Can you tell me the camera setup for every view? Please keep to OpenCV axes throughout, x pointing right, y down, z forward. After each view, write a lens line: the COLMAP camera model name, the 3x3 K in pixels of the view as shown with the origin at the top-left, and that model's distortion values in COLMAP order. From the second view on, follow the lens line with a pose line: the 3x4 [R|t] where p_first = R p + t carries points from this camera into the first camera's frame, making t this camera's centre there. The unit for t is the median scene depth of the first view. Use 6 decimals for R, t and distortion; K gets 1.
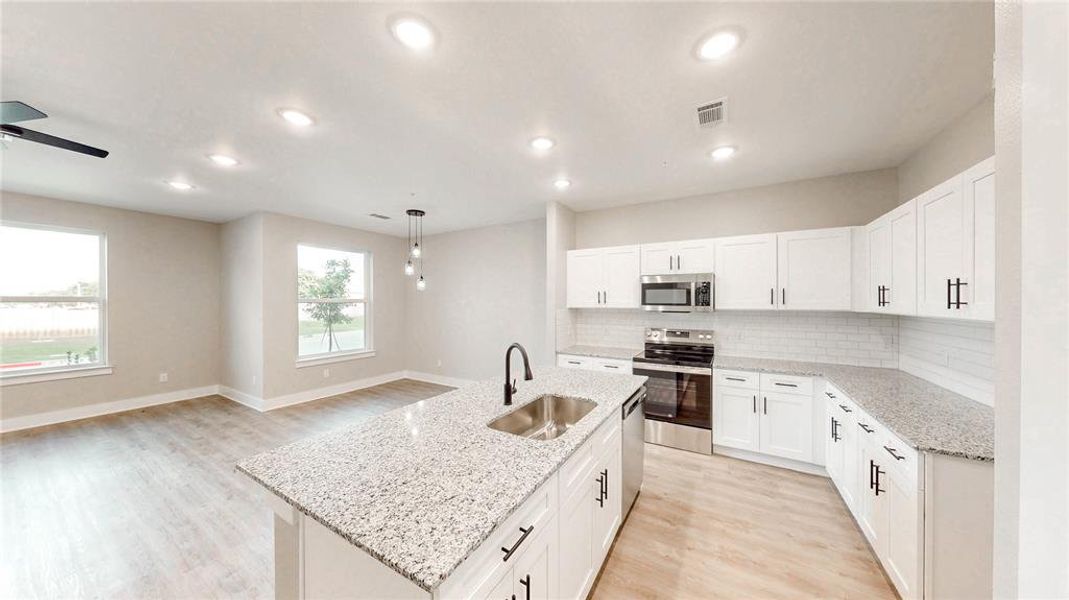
lens RADIAL K [[313.0, 0, 506.5], [0, 313.0, 302.8], [0, 0, 1]] dist [0.000515, 0.000015]
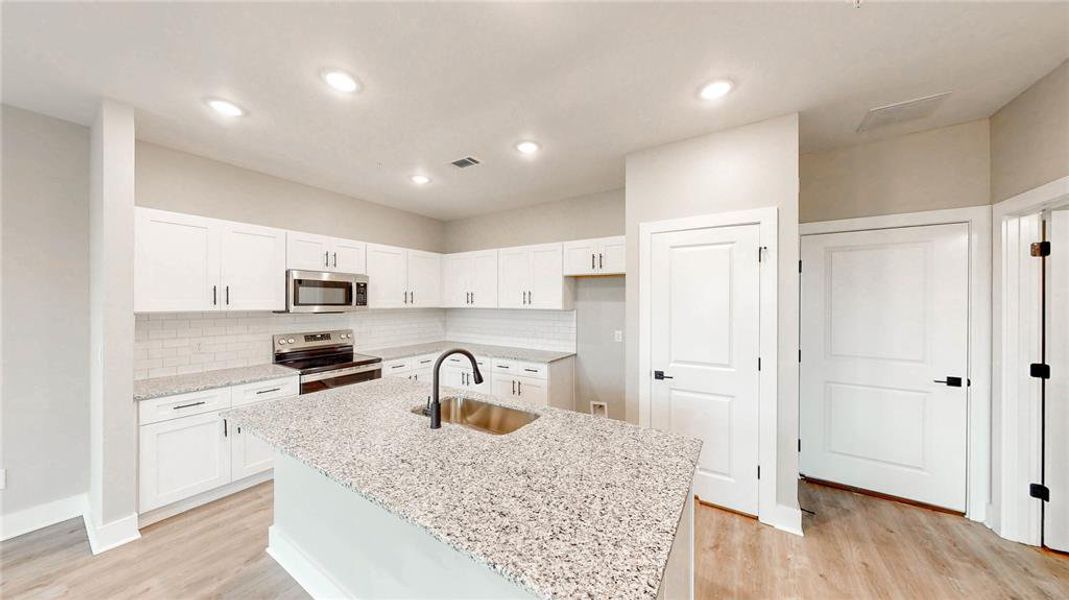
lens RADIAL K [[341.2, 0, 535.0], [0, 341.2, 301.9], [0, 0, 1]] dist [0.000514, 0.000014]
pose [[0.007153, -0.002130, 0.999972, -0.496497], [0.004118, 0.999989, 0.002101, -0.002012], [-0.999966, 0.004103, 0.007161, 0.413409]]
